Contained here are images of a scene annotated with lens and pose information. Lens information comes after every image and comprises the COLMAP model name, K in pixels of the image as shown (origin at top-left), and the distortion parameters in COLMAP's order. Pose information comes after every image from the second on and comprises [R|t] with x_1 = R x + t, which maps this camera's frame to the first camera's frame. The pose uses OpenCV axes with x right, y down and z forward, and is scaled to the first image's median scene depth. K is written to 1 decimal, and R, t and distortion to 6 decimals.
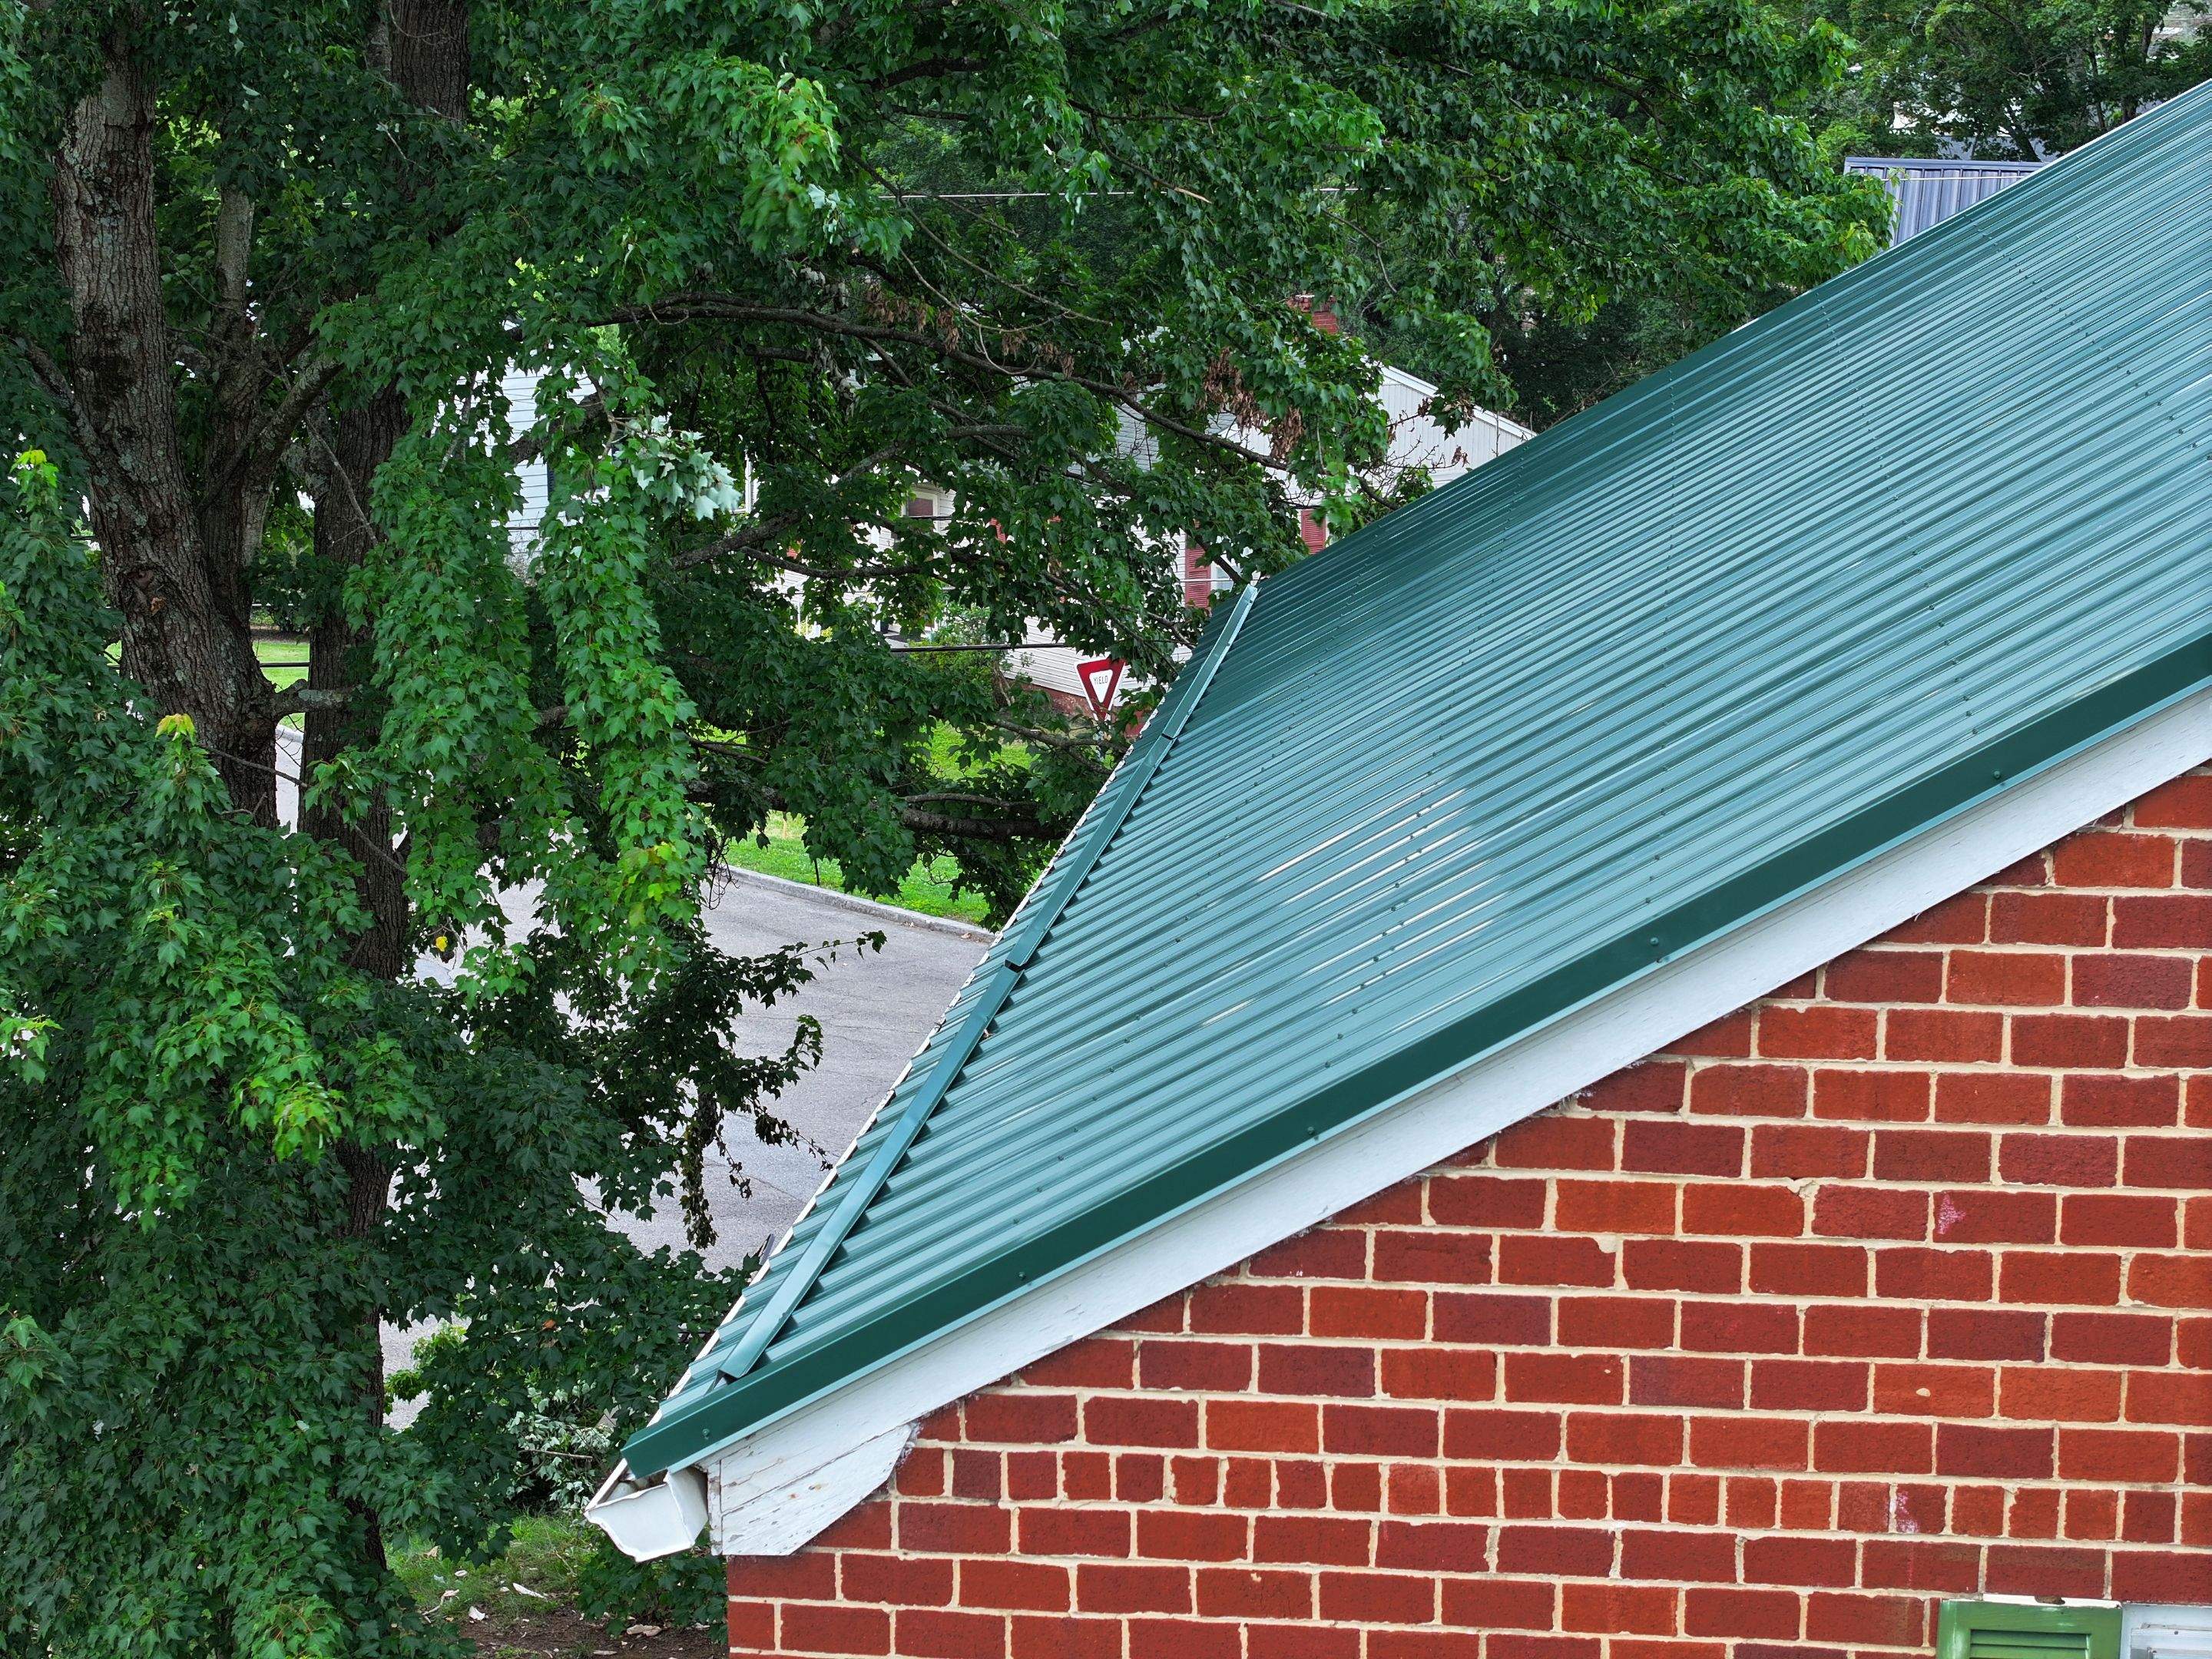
lens RADIAL K [[4416.7, 0, 1091.3], [0, 4416.7, 833.1], [0, 0, 1]] dist [-0.125601, 0.000000]
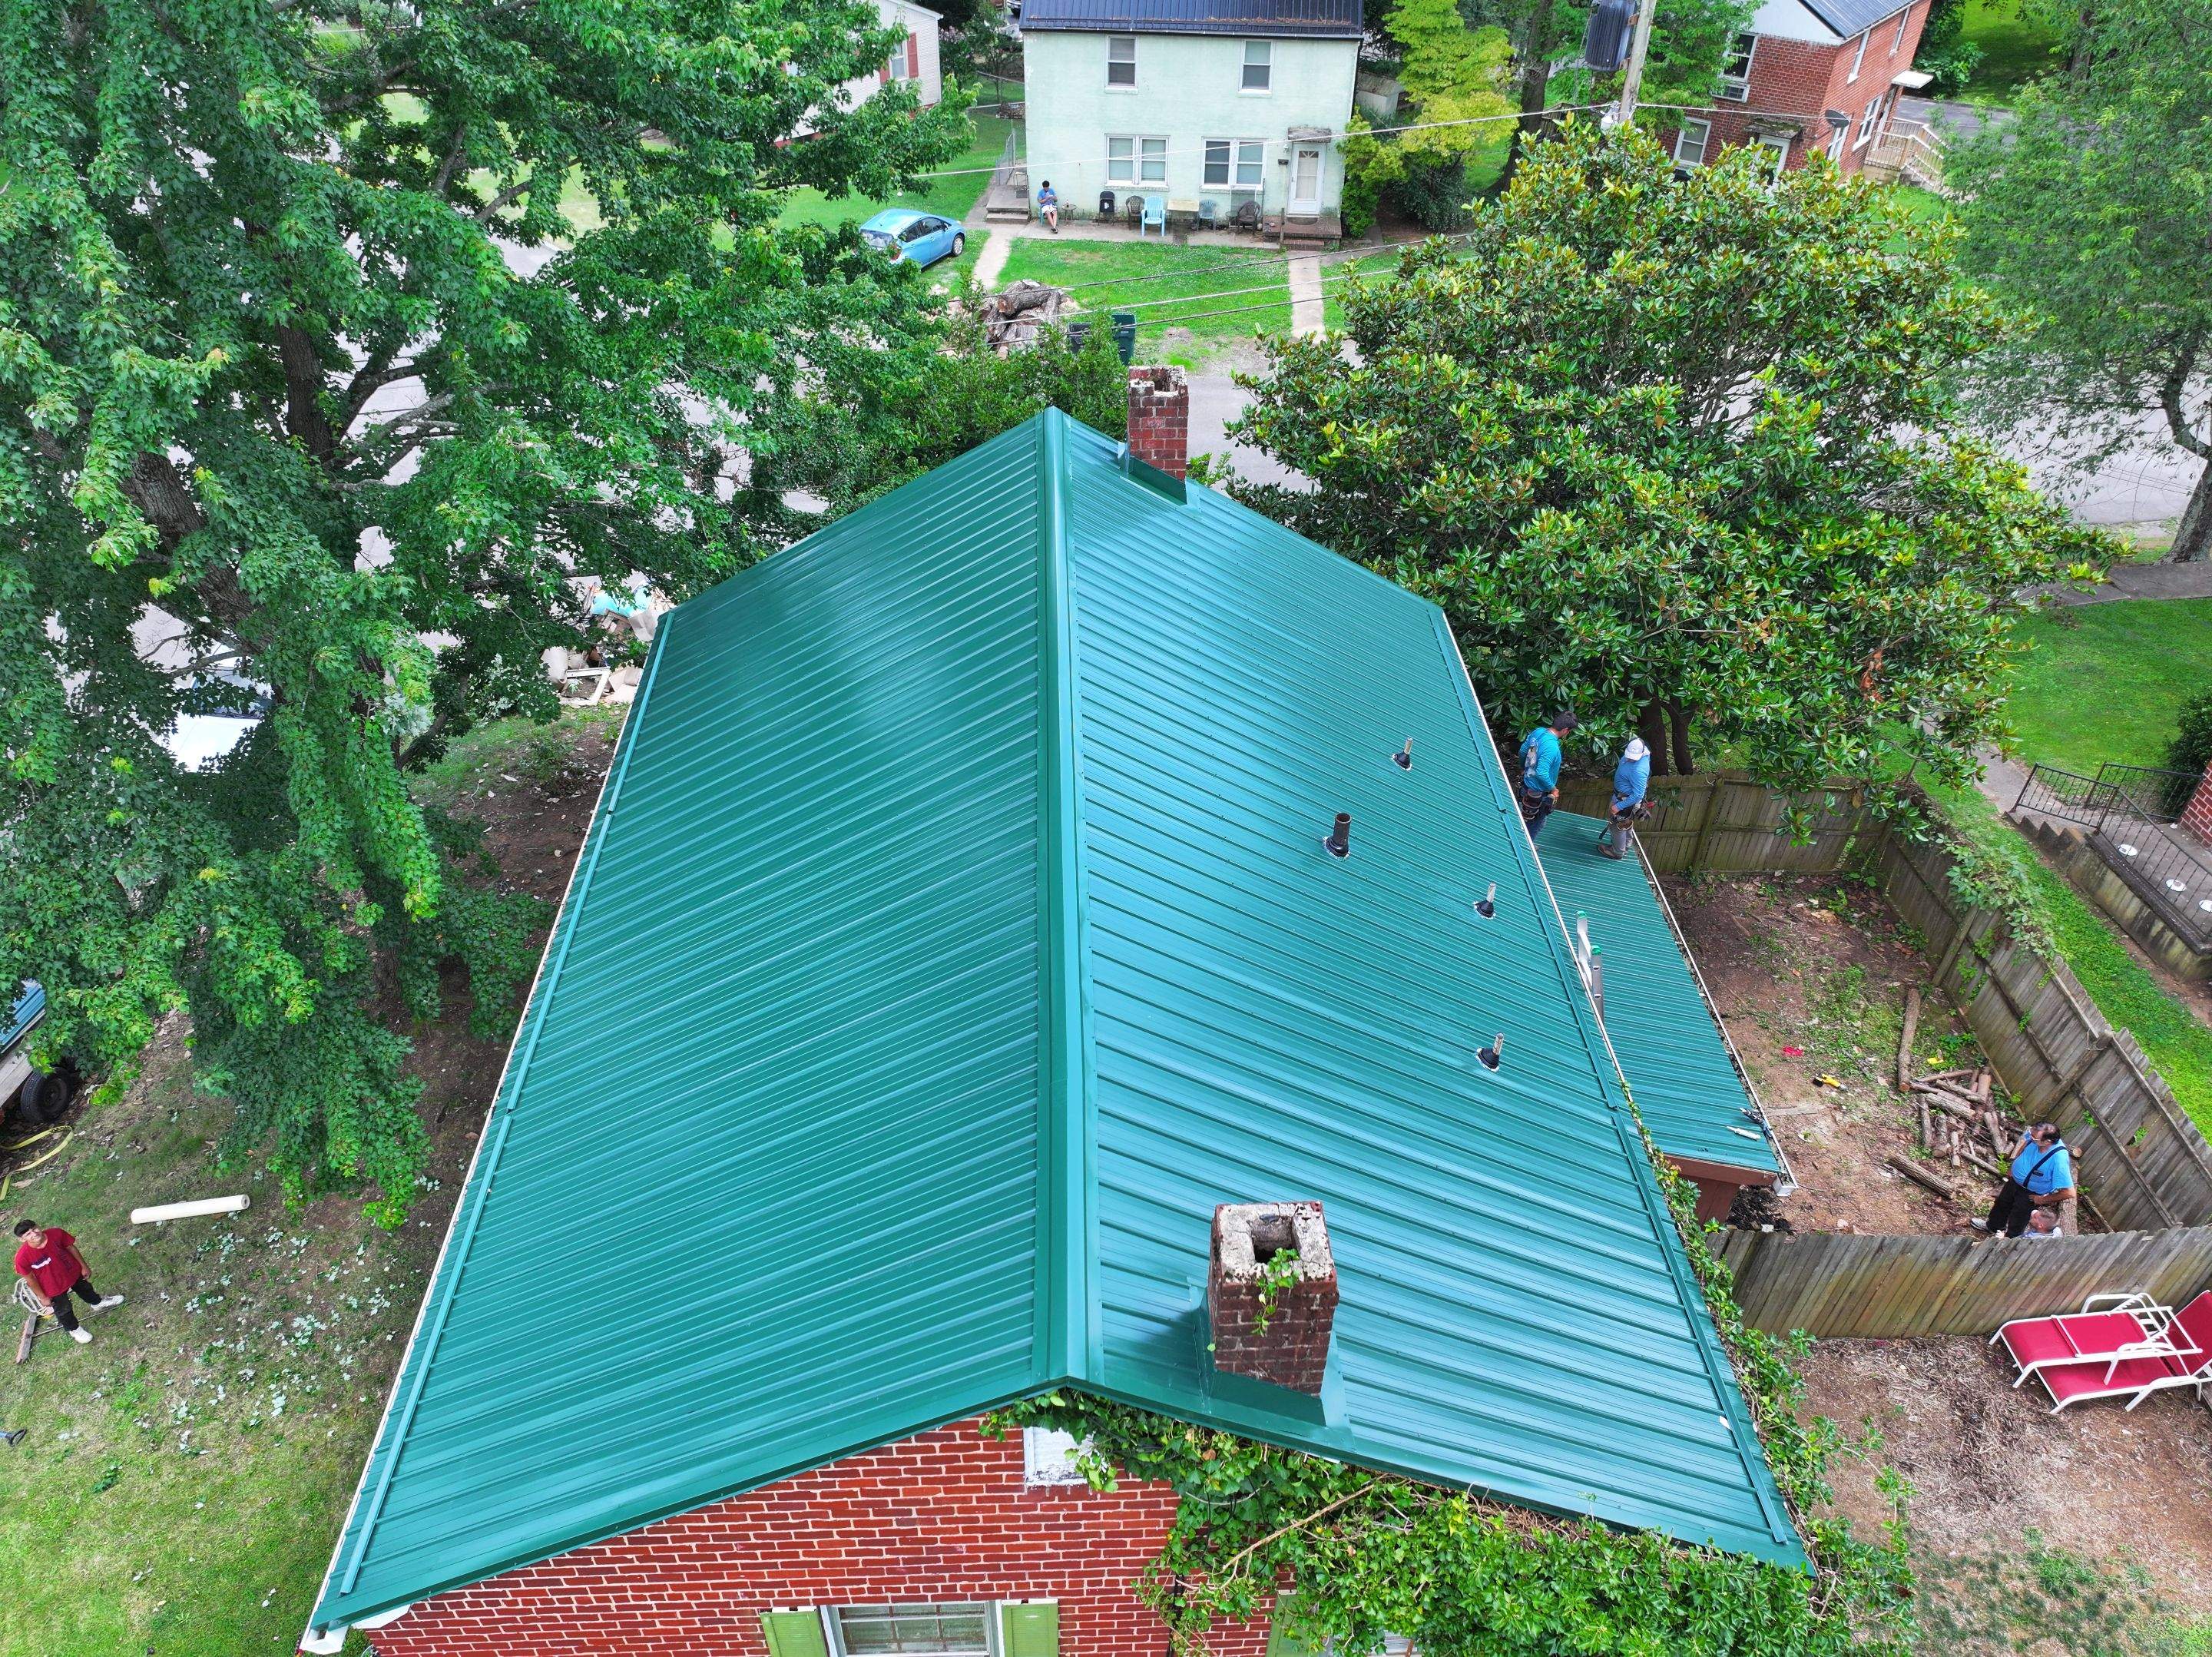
lens RADIAL K [[1548.7, 0, 1103.9], [0, 1548.7, 824.0], [0, 0, 1]] dist [-0.005084, 0.019345]
pose [[0.986385, -0.095493, 0.133887, 0.341667], [0.020110, 0.878066, 0.478117, -0.846345], [-0.163218, -0.468915, 0.868031, 0.255942]]
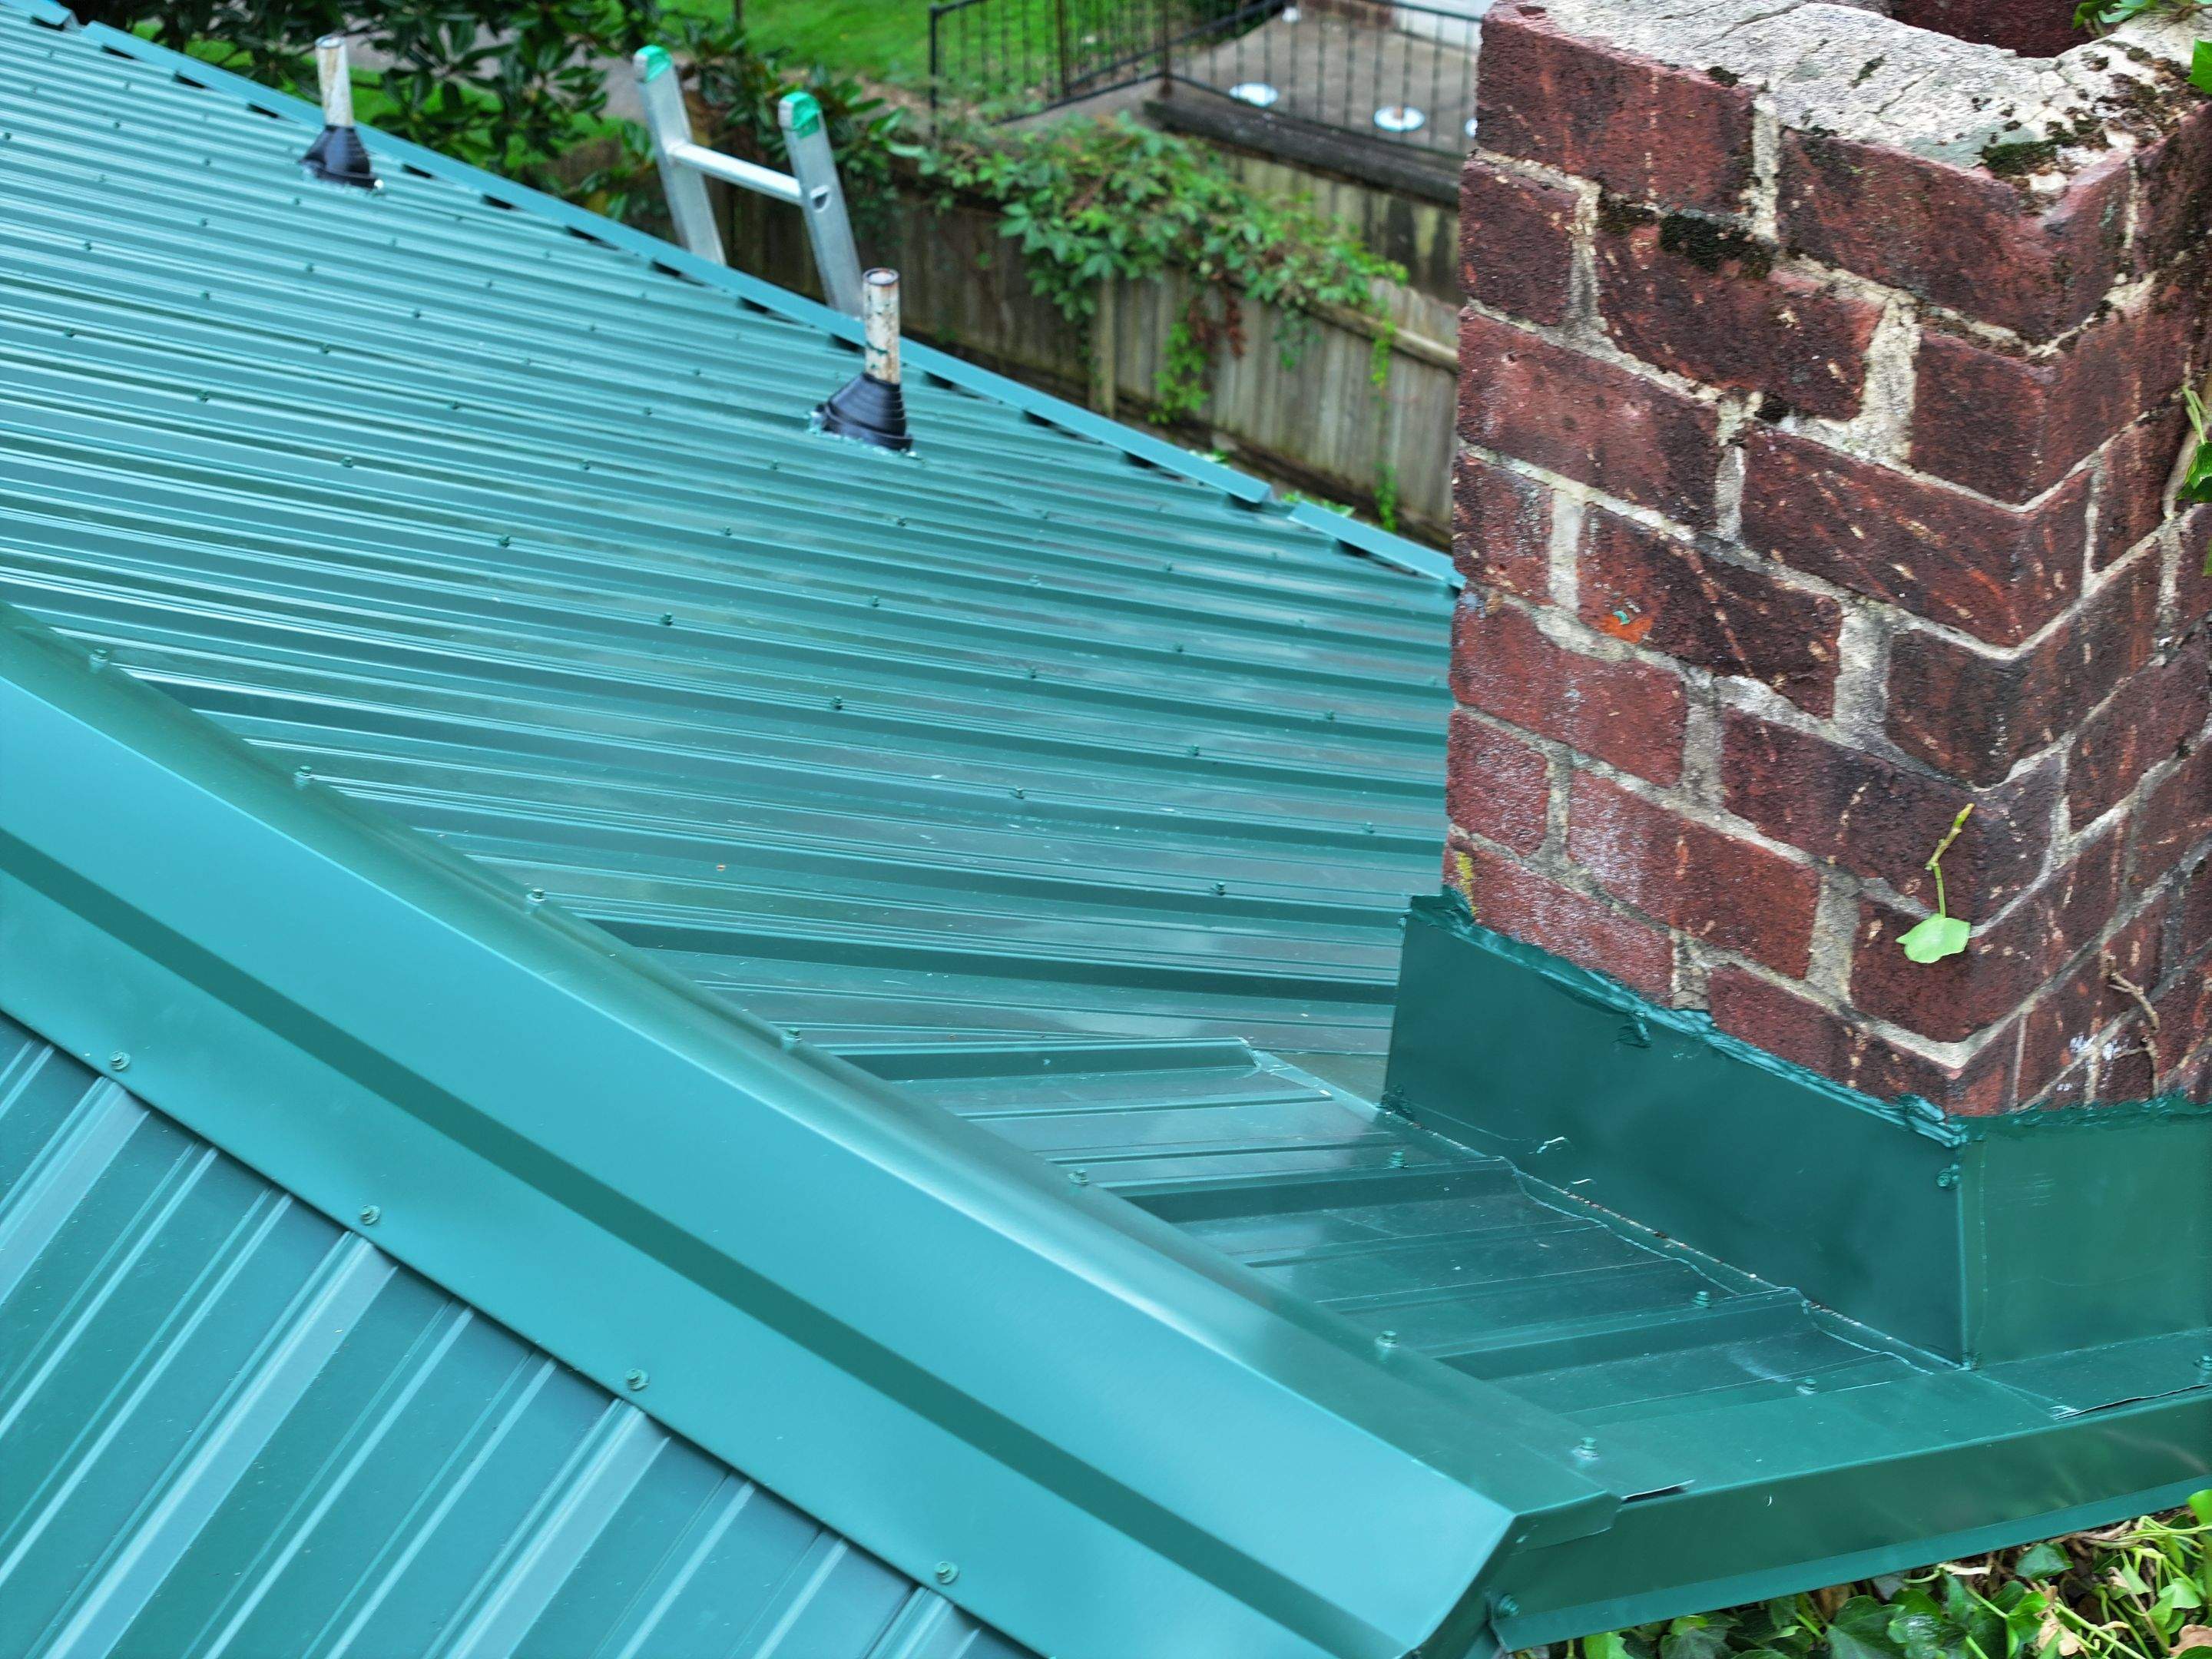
lens RADIAL K [[4416.7, 0, 1109.3], [0, 4416.7, 862.5], [0, 0, 1]] dist [-0.125601, 0.000000]
pose [[0.543843, -0.458200, 0.703056, 0.208083], [0.161397, 0.879251, 0.448184, -0.309969], [-0.823520, -0.130270, 0.552126, 0.755973]]
